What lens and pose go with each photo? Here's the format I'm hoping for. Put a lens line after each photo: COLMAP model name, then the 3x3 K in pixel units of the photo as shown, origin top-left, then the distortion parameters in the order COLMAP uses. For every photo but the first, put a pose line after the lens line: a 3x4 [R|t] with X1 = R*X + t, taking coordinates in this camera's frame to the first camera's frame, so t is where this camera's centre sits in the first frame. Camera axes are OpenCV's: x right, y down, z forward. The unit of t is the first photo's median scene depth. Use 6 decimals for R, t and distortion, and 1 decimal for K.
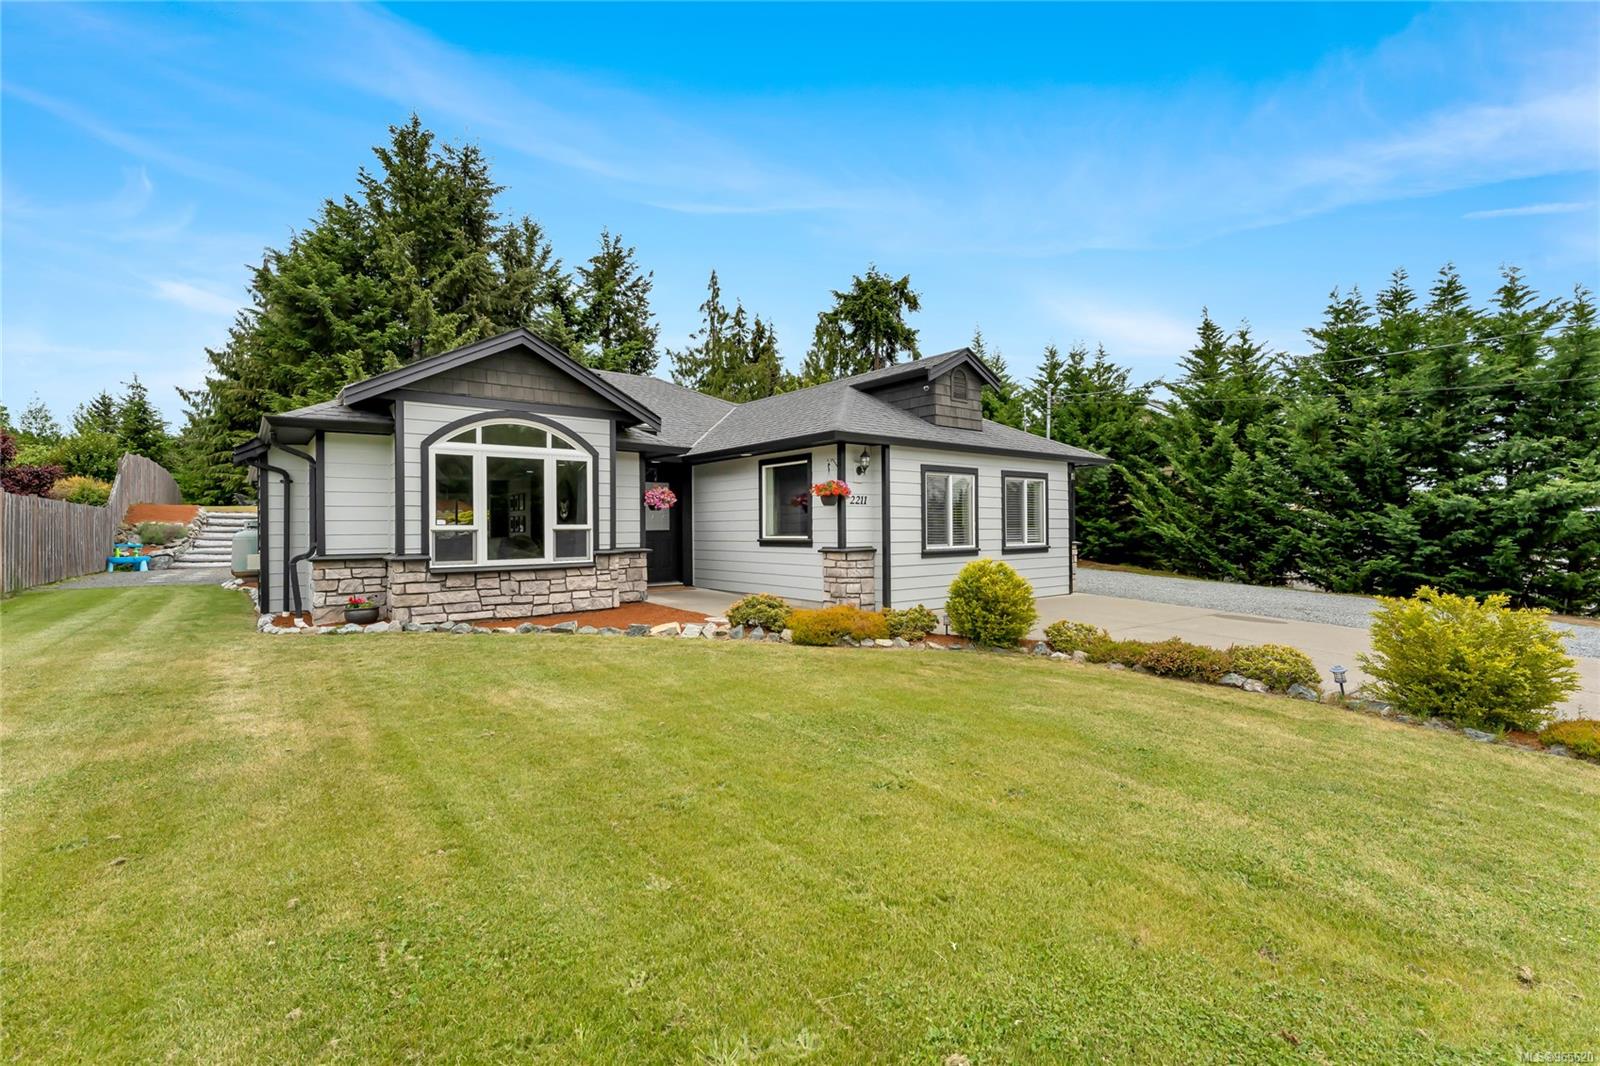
lens RADIAL K [[718.0, 0, 796.7], [0, 718.0, 530.6], [0, 0, 1]] dist [-0.001198, -0.000276]
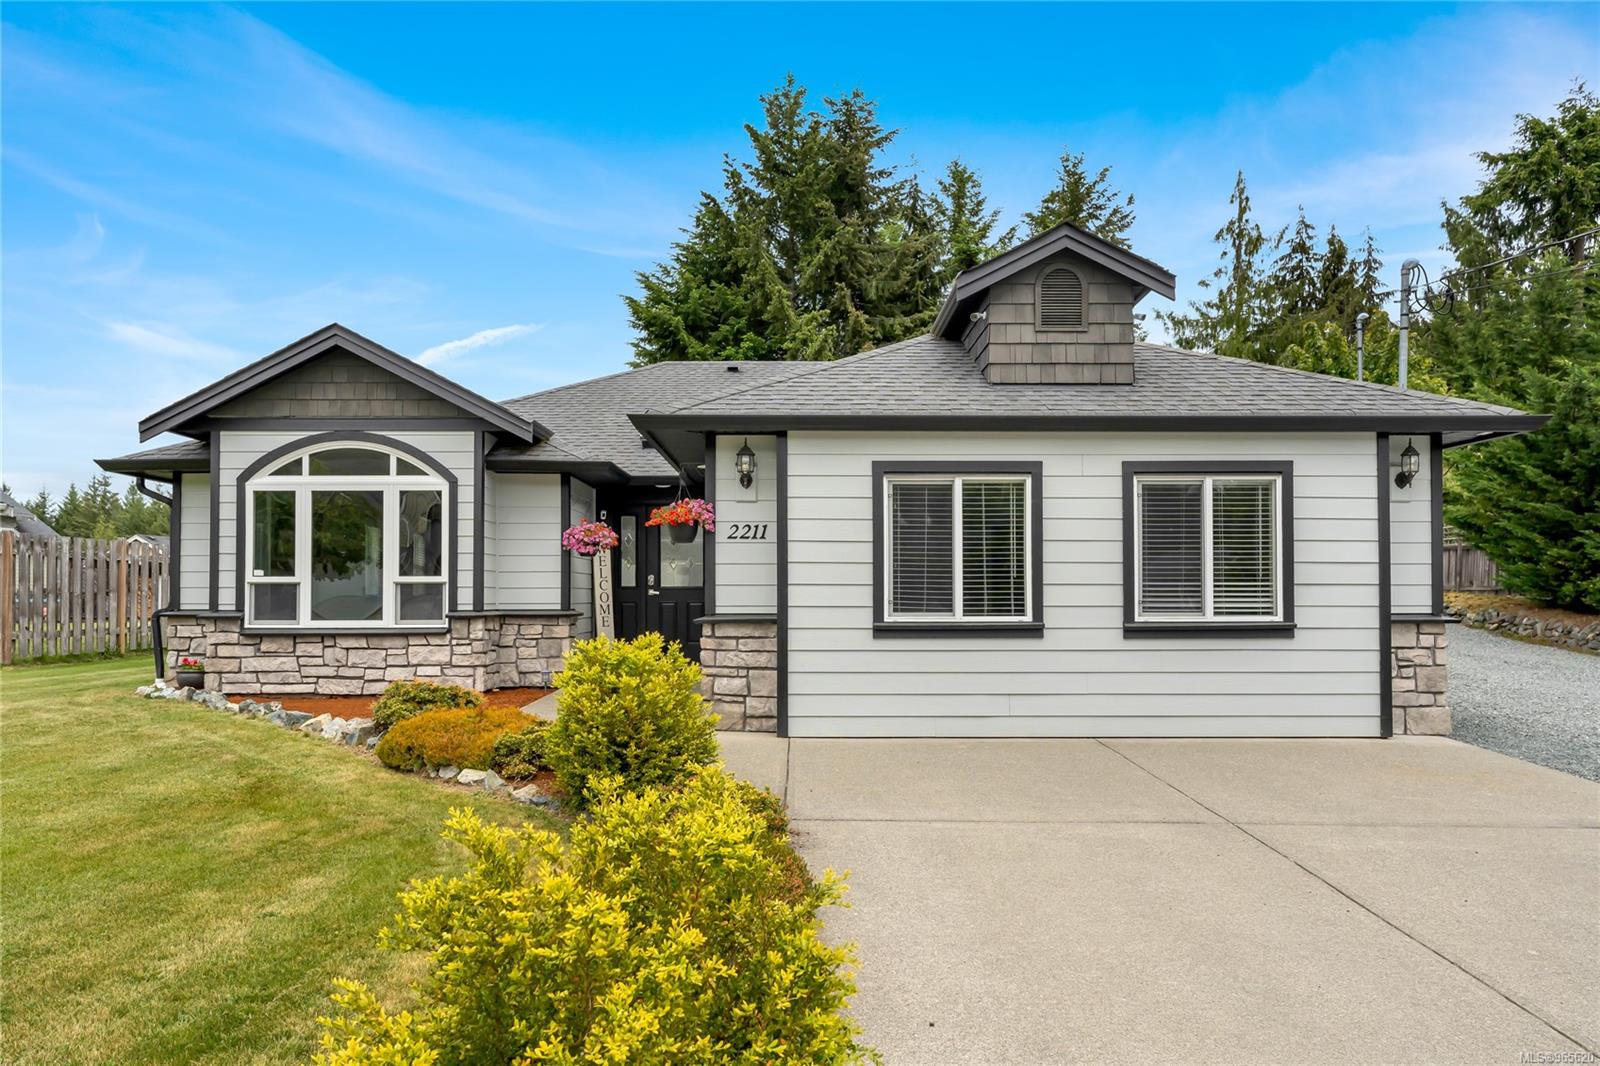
lens RADIAL K [[1036.8, 0, 807.0], [0, 1036.8, 573.4], [0, 0, 1]] dist [0.000257, 0.002777]
pose [[0.786194, -0.006073, -0.617951, 0.633581], [-0.007837, 0.999773, -0.019797, 0.006550], [0.617931, 0.020407, 0.785968, 0.382980]]
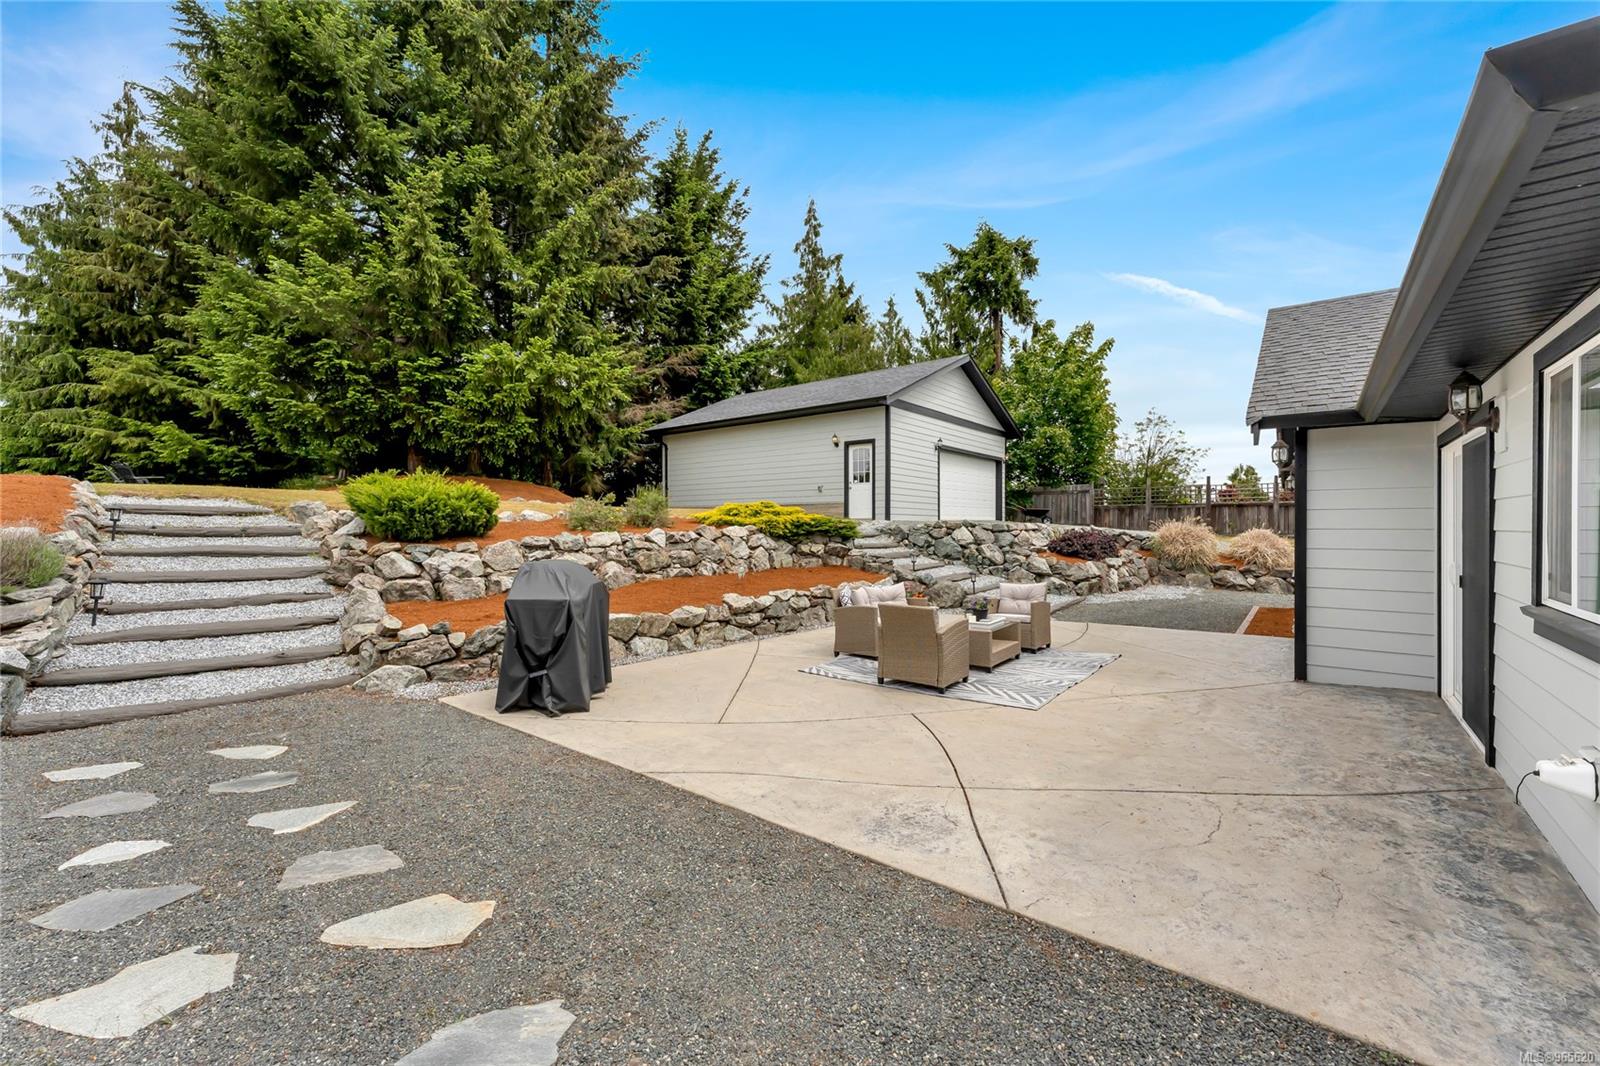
lens RADIAL K [[650.4, 0, 797.8], [0, 650.4, 528.6], [0, 0, 1]] dist [0.000119, -0.001563]
pose [[0.974027, 0.005156, 0.226375, -1.345035], [-0.004797, 0.999986, -0.002135, -0.025728], [-0.226383, 0.000994, 0.974038, 1.468771]]
